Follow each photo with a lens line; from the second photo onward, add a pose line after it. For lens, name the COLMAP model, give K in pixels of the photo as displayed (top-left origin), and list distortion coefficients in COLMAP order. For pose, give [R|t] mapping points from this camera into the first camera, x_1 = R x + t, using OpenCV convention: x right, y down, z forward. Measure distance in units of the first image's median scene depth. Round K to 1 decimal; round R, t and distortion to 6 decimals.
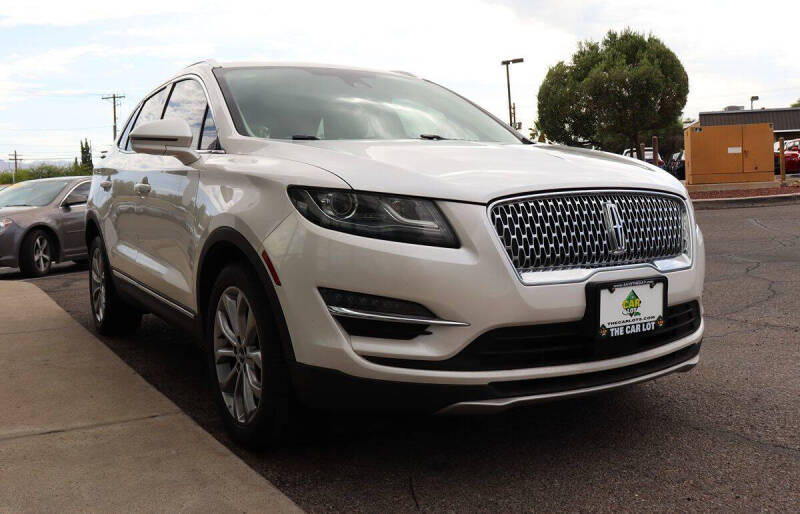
lens RADIAL K [[668.7, 0, 397.3], [0, 668.7, 255.5], [0, 0, 1]] dist [0.117099, 0.007546]
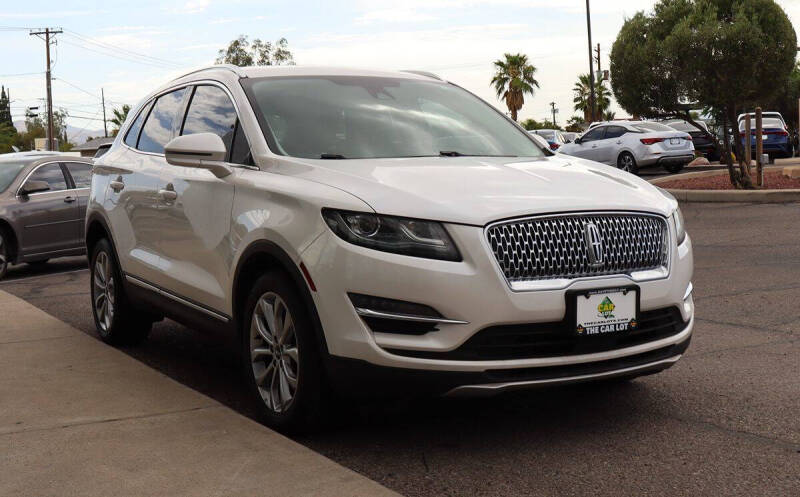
lens RADIAL K [[925.0, 0, 398.6], [0, 925.0, 249.2], [0, 0, 1]] dist [0.132401, 0.000000]
pose [[0.999155, 0.003114, -0.040990, 0.035630], [-0.003316, 0.999983, -0.004839, -0.019712], [0.040974, 0.004971, 0.999148, -0.555137]]
